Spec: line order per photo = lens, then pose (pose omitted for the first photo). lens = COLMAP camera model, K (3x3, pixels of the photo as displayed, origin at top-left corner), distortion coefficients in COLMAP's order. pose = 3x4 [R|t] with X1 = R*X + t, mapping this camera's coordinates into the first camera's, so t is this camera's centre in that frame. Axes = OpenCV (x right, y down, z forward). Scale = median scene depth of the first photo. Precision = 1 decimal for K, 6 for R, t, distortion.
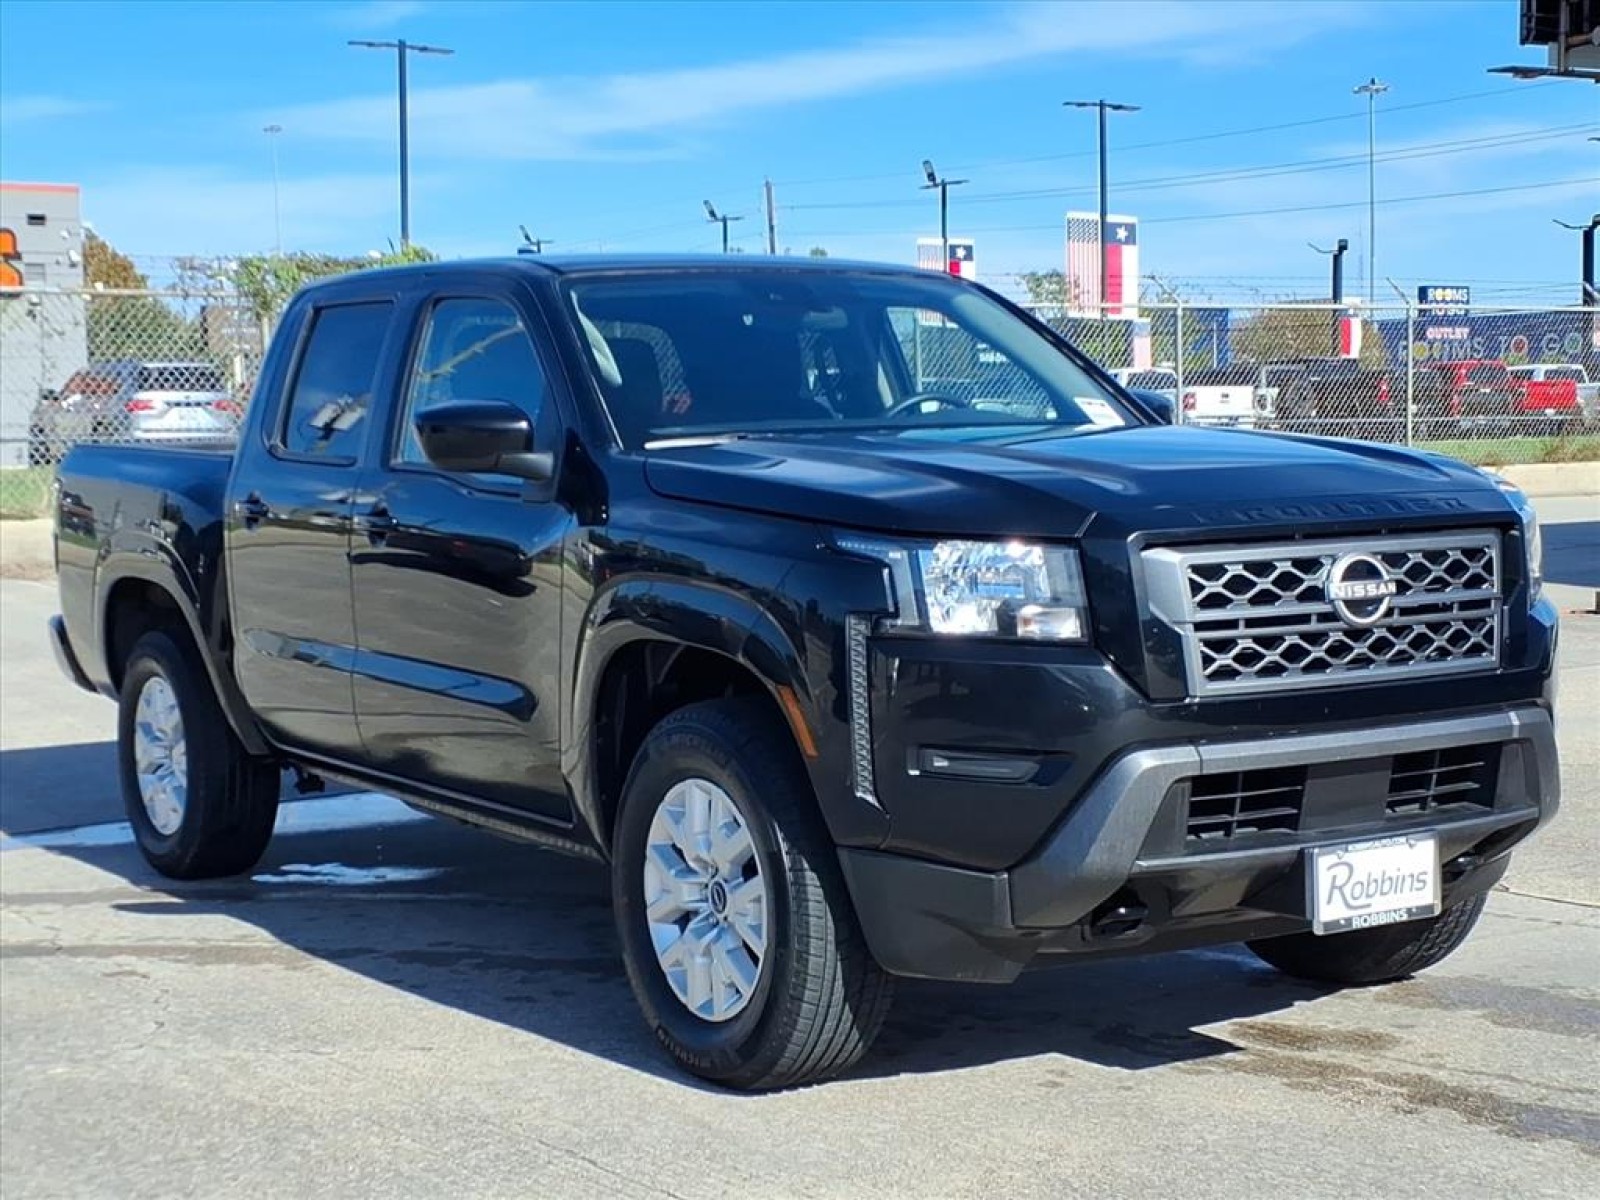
lens RADIAL K [[2553.1, 0, 744.1], [0, 2553.1, 604.9], [0, 0, 1]] dist [0.163278, 0.000000]
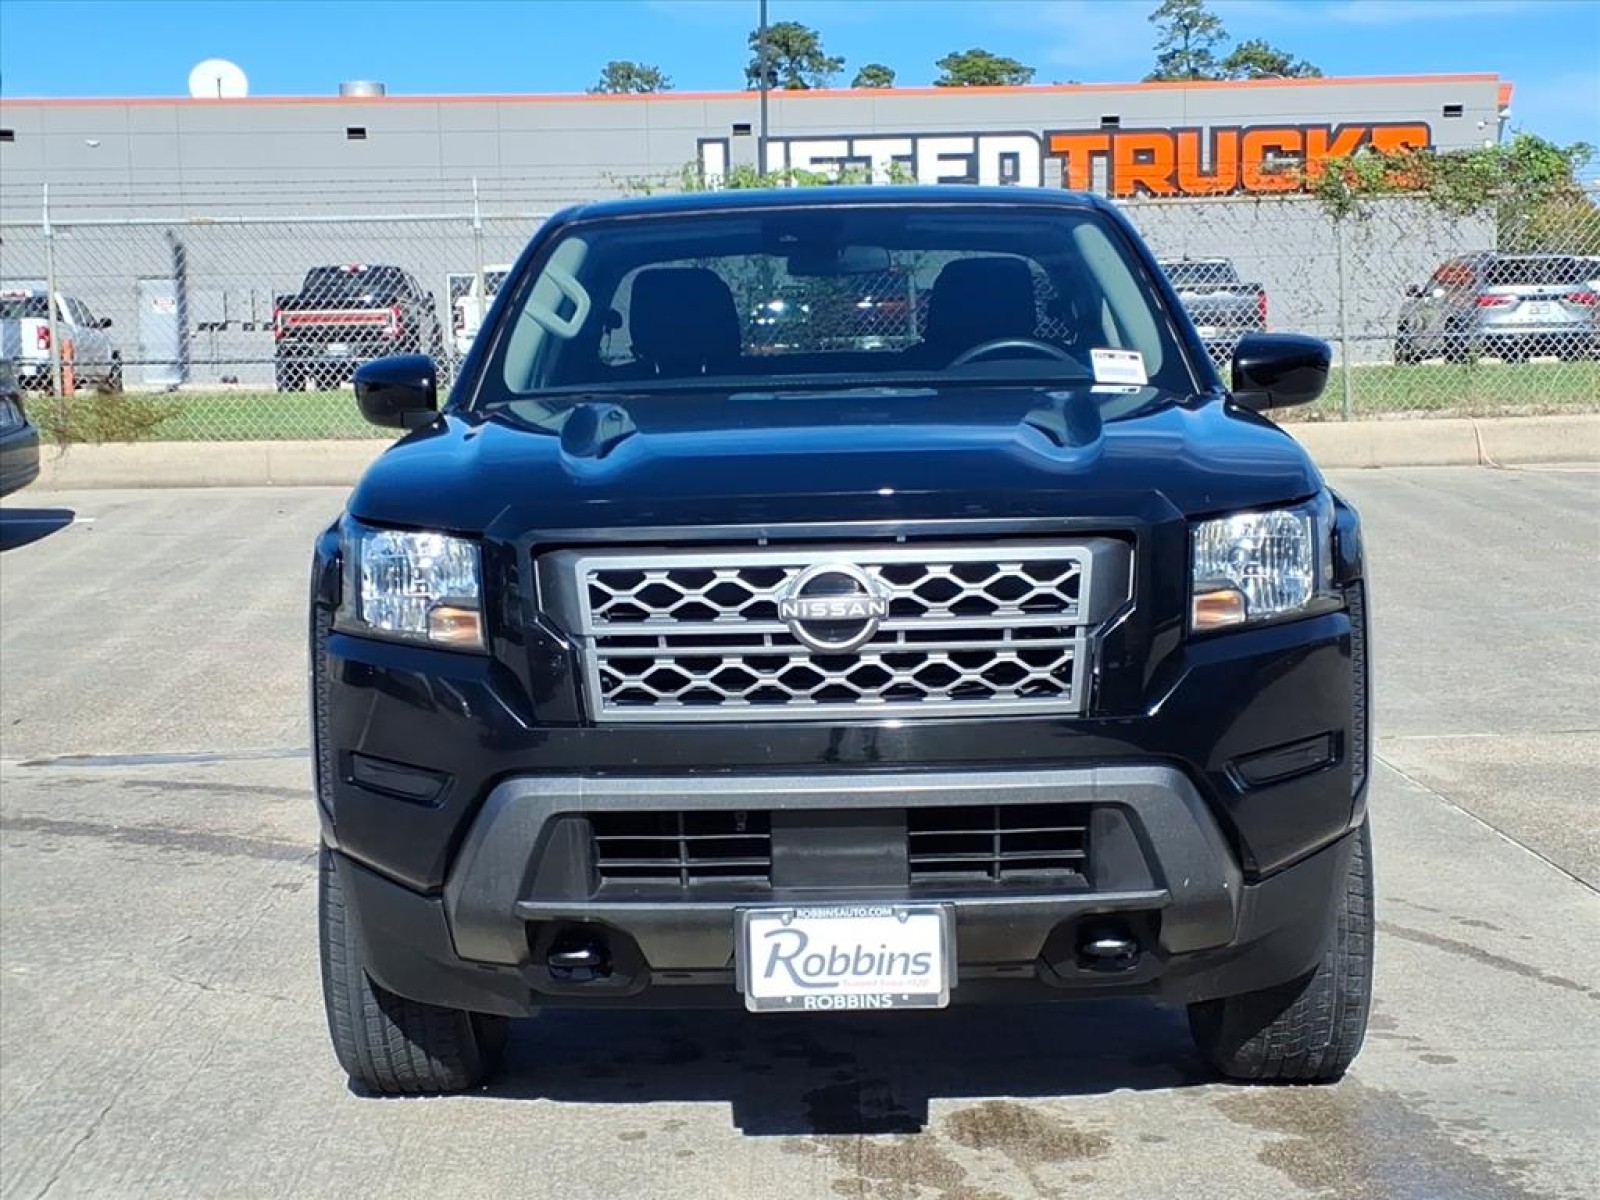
lens RADIAL K [[2553.1, 0, 796.8], [0, 2553.1, 591.6], [0, 0, 1]] dist [0.163278, 0.000000]
pose [[0.833942, 0.055803, -0.549023, 0.680712], [-0.034453, 0.998198, 0.049125, -0.051311], [0.550775, -0.022052, 0.834362, 0.302154]]
